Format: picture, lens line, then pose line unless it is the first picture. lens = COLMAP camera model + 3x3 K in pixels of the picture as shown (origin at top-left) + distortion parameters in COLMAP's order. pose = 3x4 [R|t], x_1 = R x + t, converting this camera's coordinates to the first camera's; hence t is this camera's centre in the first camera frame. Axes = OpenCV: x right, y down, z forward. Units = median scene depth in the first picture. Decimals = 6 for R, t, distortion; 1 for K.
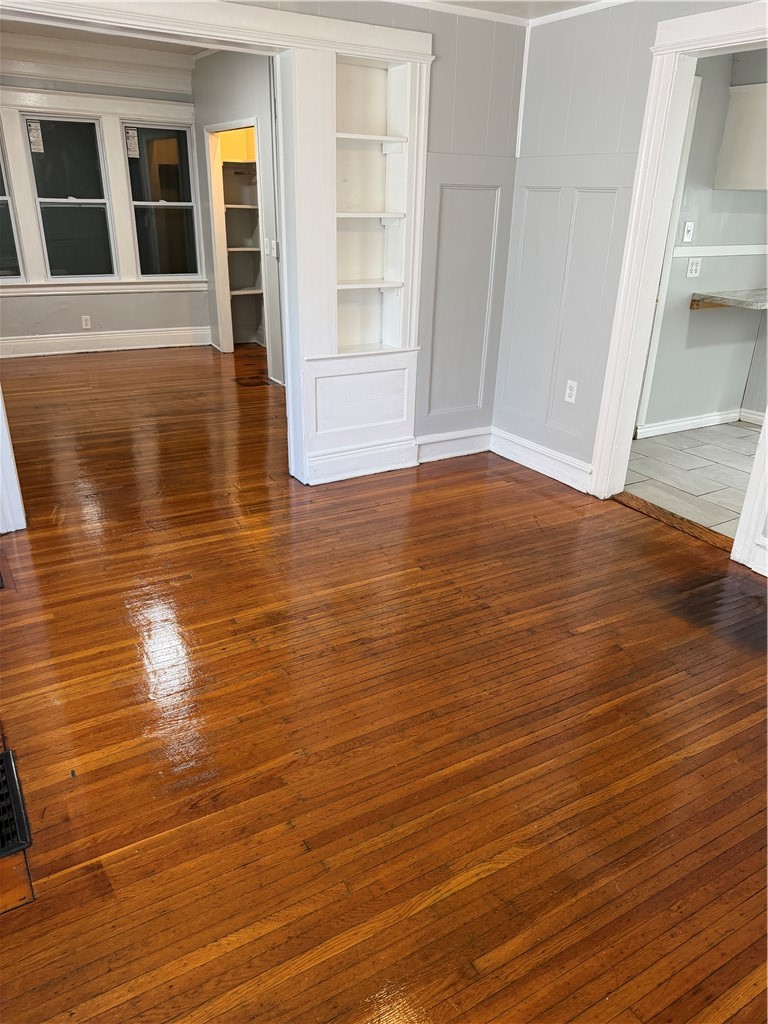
lens RADIAL K [[728.3, 0, 385.1], [0, 728.3, 526.8], [0, 0, 1]] dist [0.056723, -0.093254]
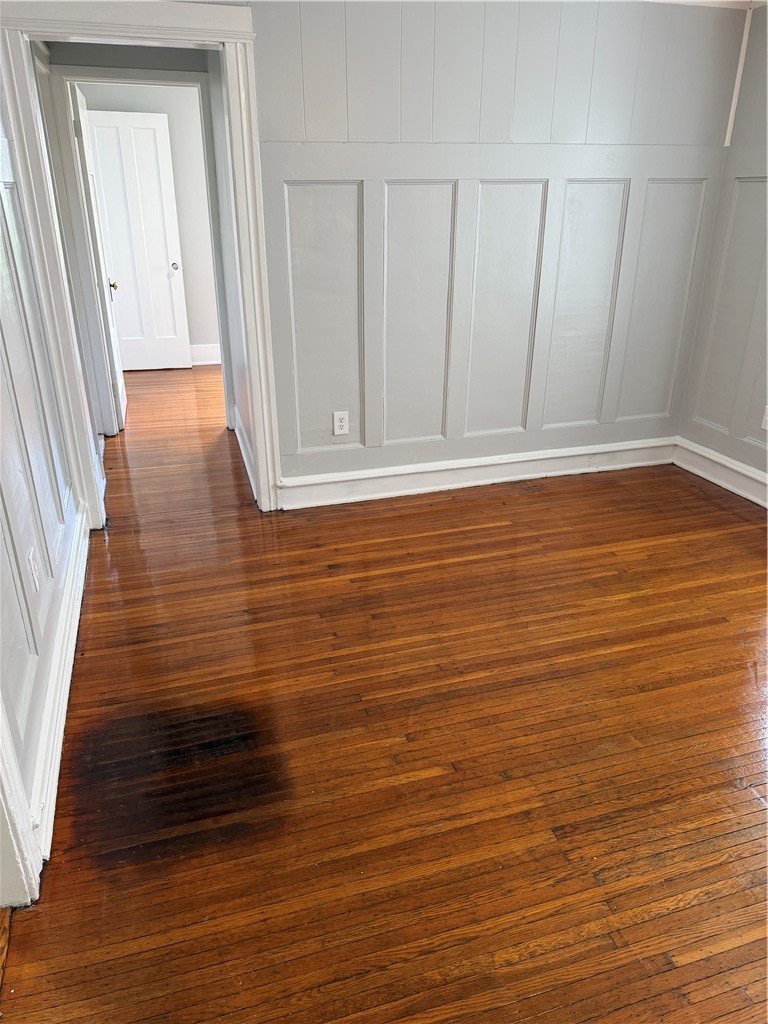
lens RADIAL K [[728.3, 0, 385.1], [0, 728.3, 526.8], [0, 0, 1]] dist [0.056723, -0.093254]
pose [[-0.970981, -0.119824, 0.206974, 0.081064], [0.076092, 0.665677, 0.742351, -0.247814], [-0.226729, 0.736557, -0.637242, 0.548129]]
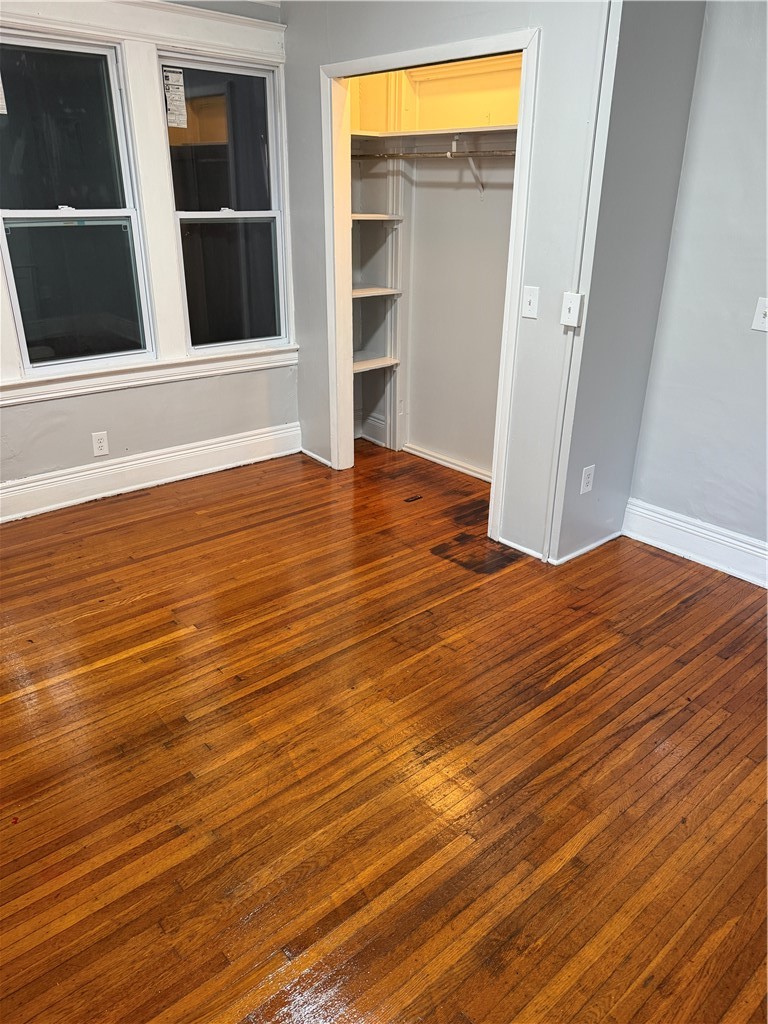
lens RADIAL K [[728.3, 0, 385.1], [0, 728.3, 526.8], [0, 0, 1]] dist [0.056723, -0.093254]
pose [[0.983833, -0.085741, 0.157228, -0.313639], [0.084650, 0.996317, 0.013634, -0.223182], [-0.157818, -0.000104, 0.987468, 0.479404]]
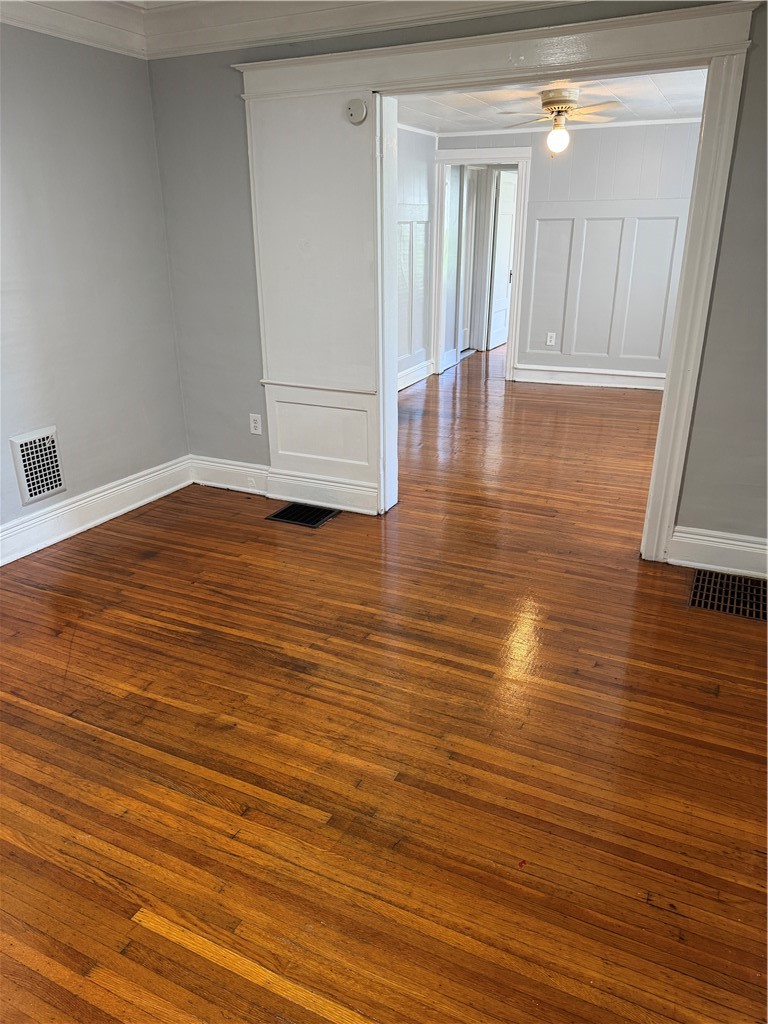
lens RADIAL K [[723.3, 0, 370.6], [0, 723.3, 512.1], [0, 0, 1]] dist [0.169524, -0.312352]
pose [[-0.542274, -0.330107, 0.772637, -0.562825], [0.333278, 0.759634, 0.558463, -0.401597], [-0.771274, 0.560343, -0.301913, 0.835152]]
